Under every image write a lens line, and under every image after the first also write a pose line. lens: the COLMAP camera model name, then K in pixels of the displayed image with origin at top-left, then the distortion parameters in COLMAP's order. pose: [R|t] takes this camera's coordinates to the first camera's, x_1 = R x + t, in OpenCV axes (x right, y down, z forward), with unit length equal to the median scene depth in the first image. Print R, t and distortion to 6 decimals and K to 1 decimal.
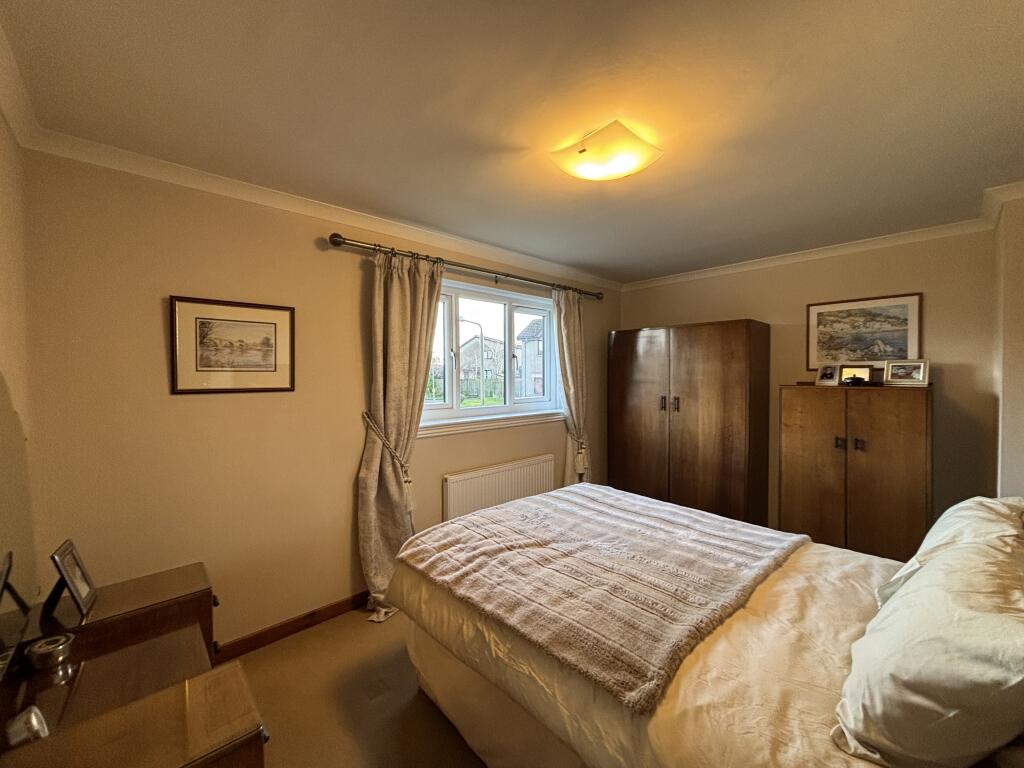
lens RADIAL K [[410.2, 0, 514.8], [0, 410.2, 379.9], [0, 0, 1]] dist [0.003238, 0.000213]
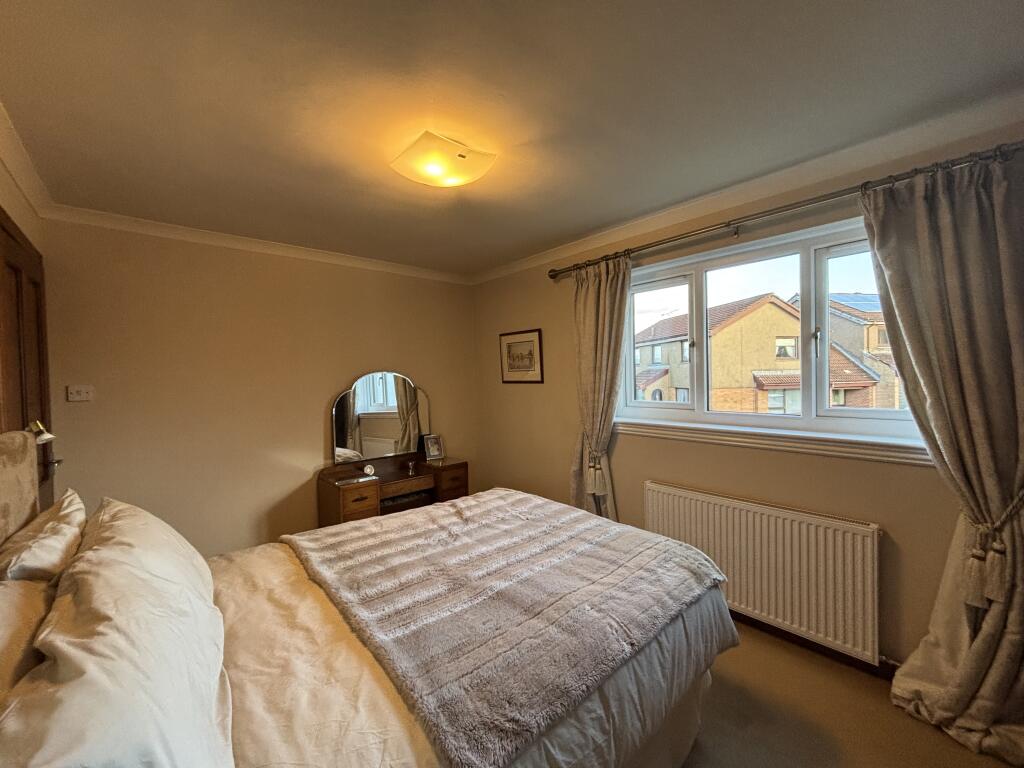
lens RADIAL K [[410.2, 0, 515.1], [0, 410.2, 384.5], [0, 0, 1]] dist [0.003238, 0.000213]
pose [[-0.020616, 0.033769, -0.999217, 1.001671], [0.011384, 0.999373, 0.033539, -0.021158], [0.999723, -0.010683, -0.020988, 0.952675]]
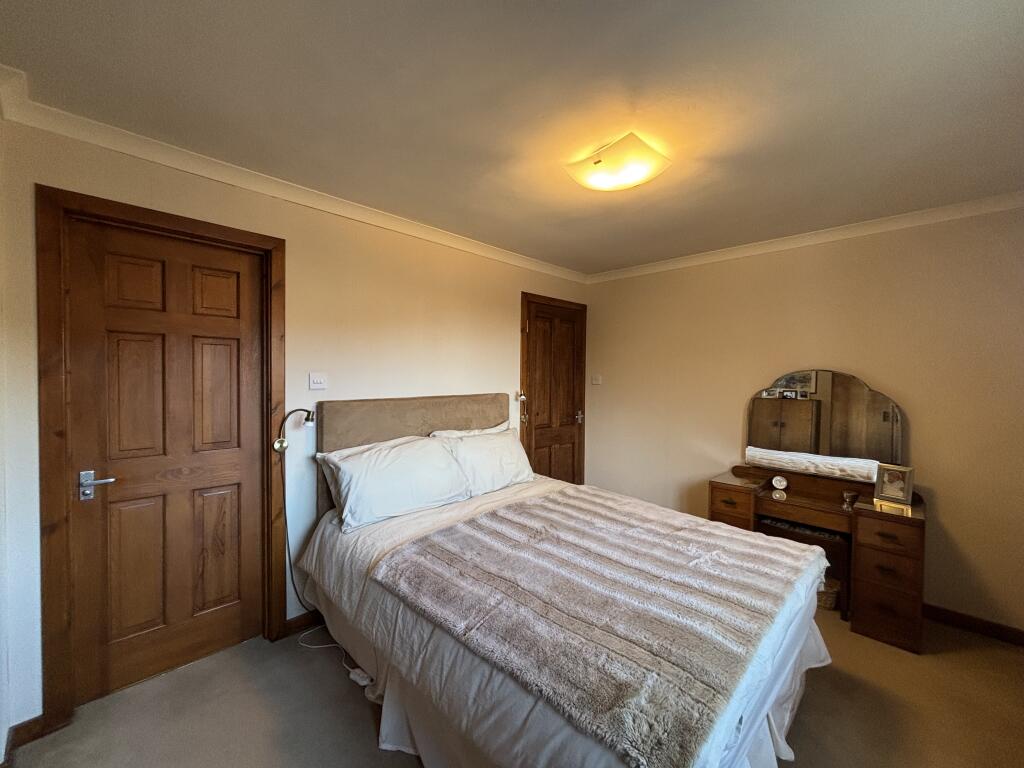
lens RADIAL K [[410.2, 0, 512.5], [0, 410.2, 380.6], [0, 0, 1]] dist [0.003238, 0.000213]
pose [[-0.999406, 0.002259, -0.034376, 0.396644], [0.001394, 0.999682, 0.025160, -0.018975], [0.034422, 0.025097, -0.999092, 1.668891]]
